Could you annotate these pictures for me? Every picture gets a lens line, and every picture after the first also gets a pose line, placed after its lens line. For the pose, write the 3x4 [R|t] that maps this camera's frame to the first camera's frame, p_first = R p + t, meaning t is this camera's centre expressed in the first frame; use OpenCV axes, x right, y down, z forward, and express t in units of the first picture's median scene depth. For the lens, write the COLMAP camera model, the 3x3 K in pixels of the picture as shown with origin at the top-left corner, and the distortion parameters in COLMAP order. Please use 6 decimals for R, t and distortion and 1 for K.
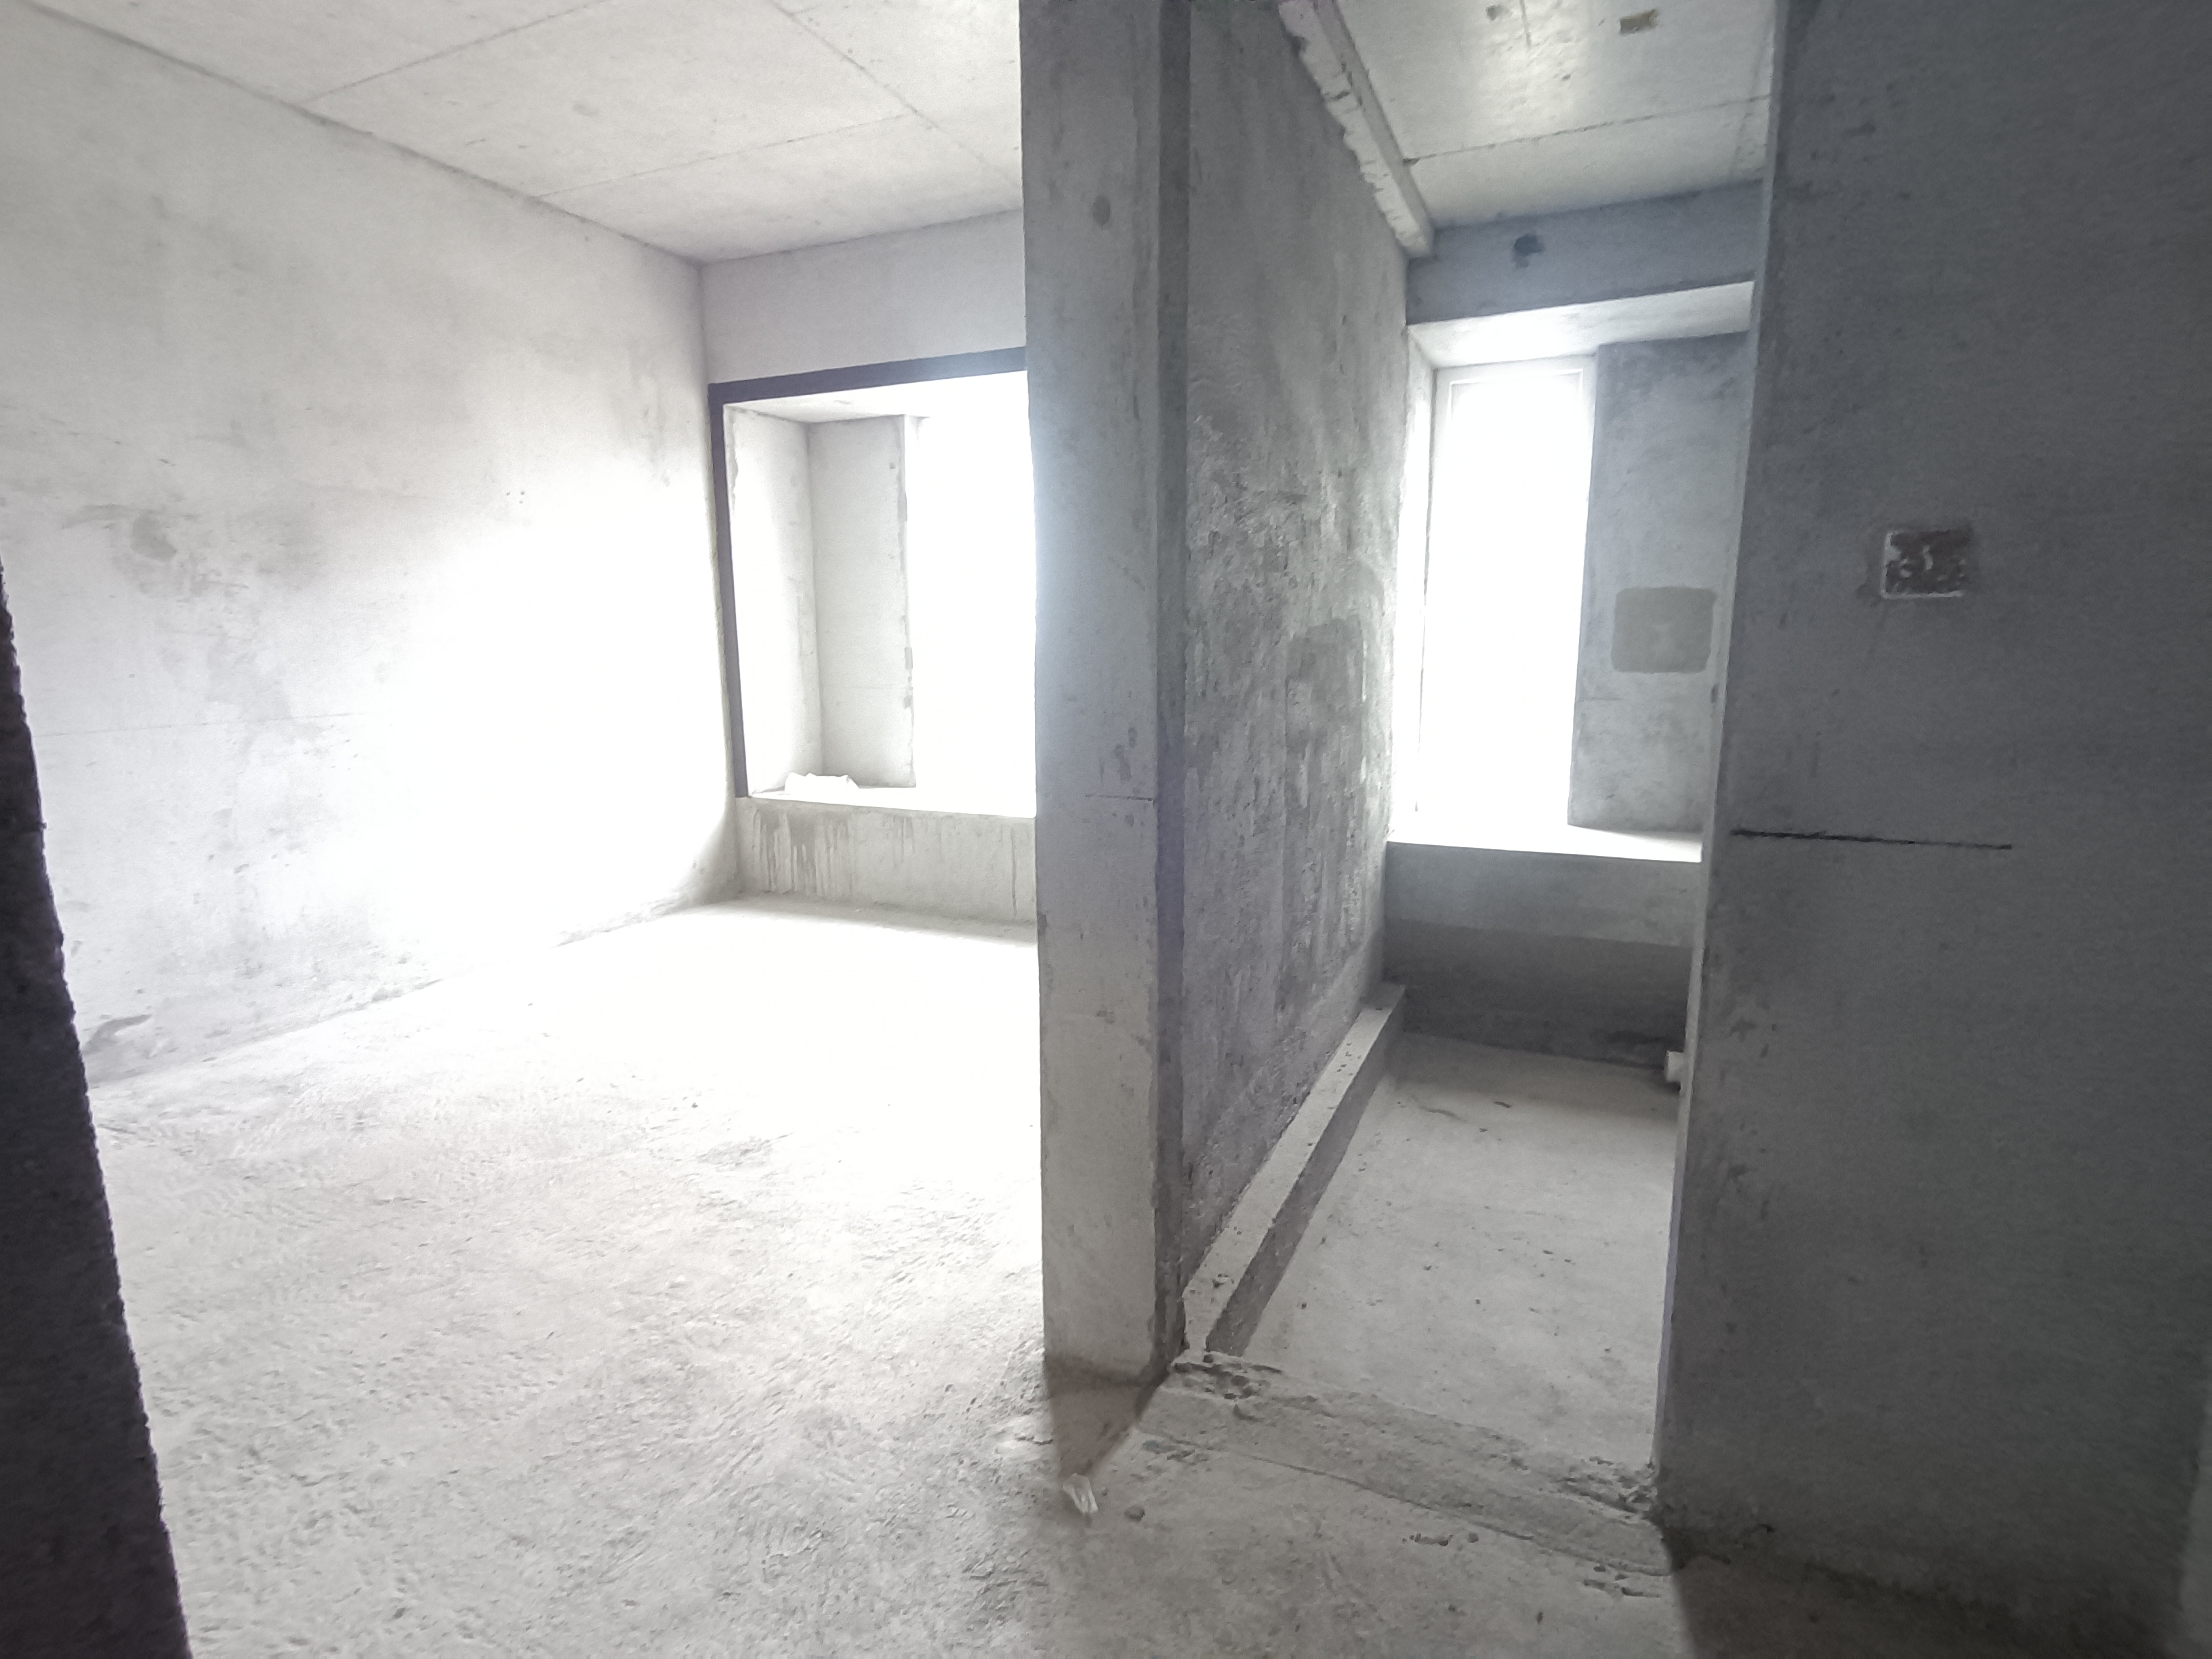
lens RADIAL K [[1108.3, 0, 1115.5], [0, 1108.3, 827.5], [0, 0, 1]] dist [0.037076, -0.033332]
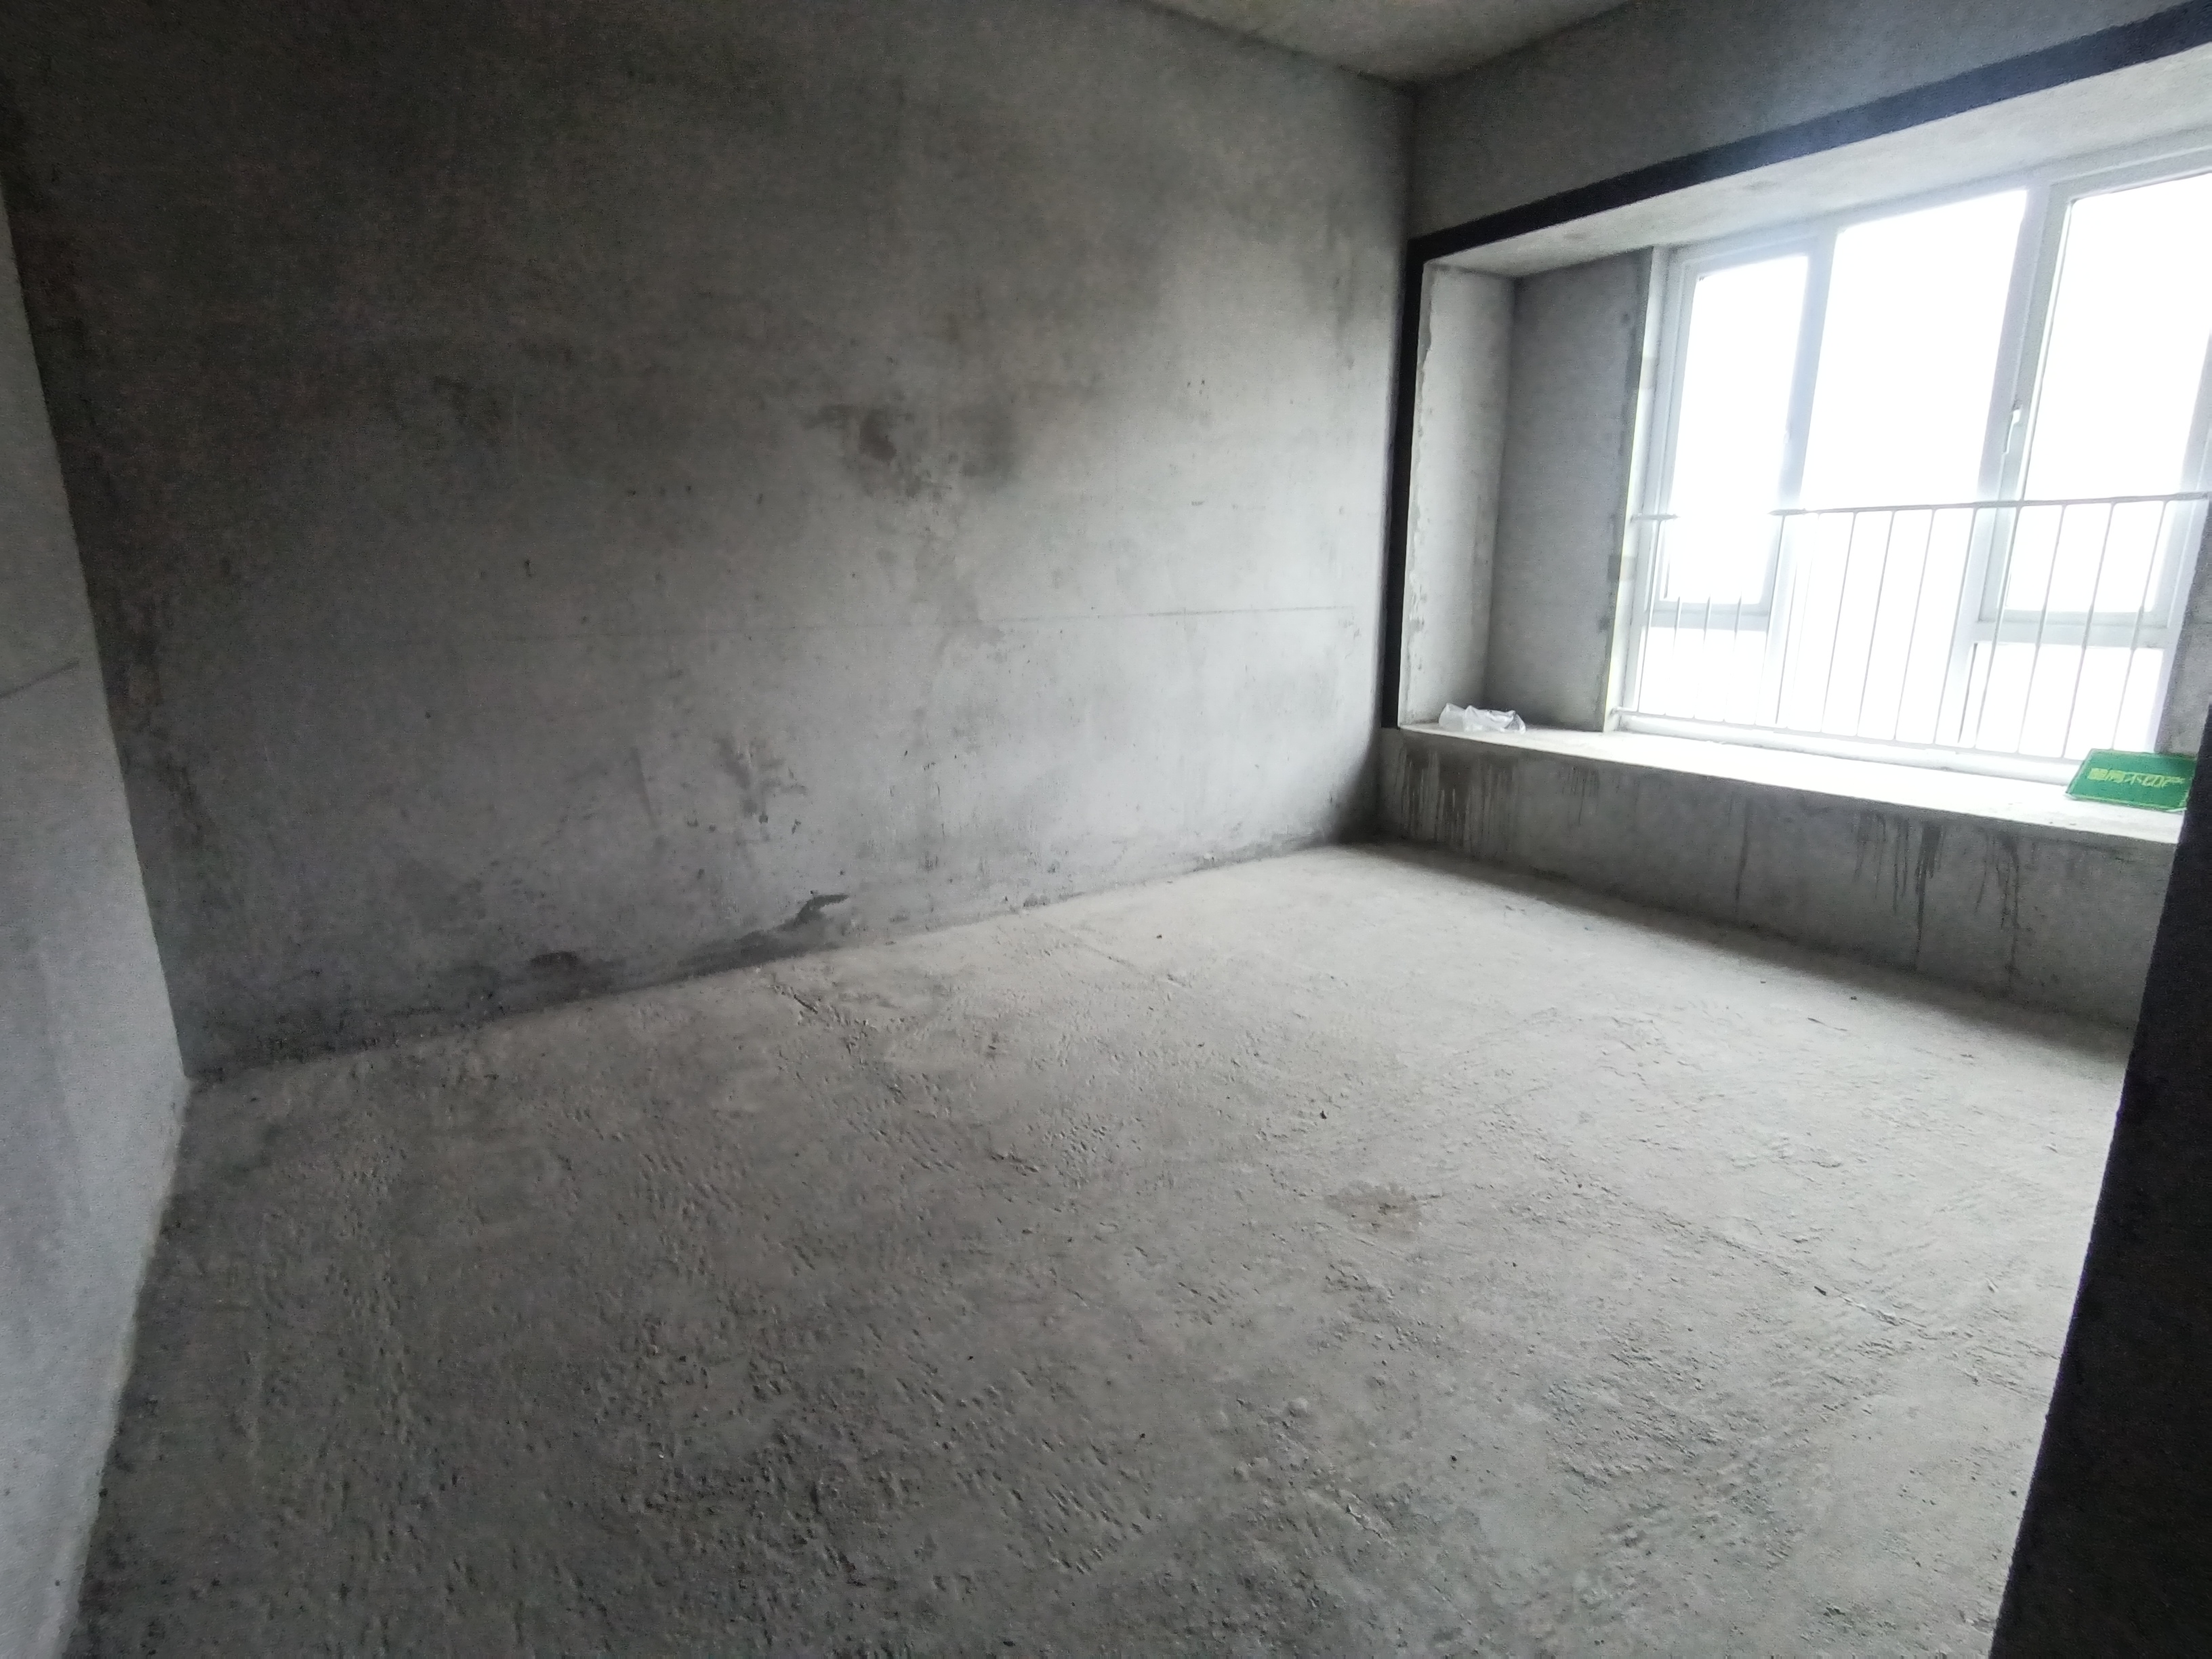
lens RADIAL K [[1108.3, 0, 1115.5], [0, 1108.3, 827.5], [0, 0, 1]] dist [0.037076, -0.033332]
pose [[0.856128, 0.122180, -0.502113, -0.116452], [-0.087491, 0.991891, 0.092182, -0.018334], [0.509304, -0.034989, 0.859875, 0.216755]]
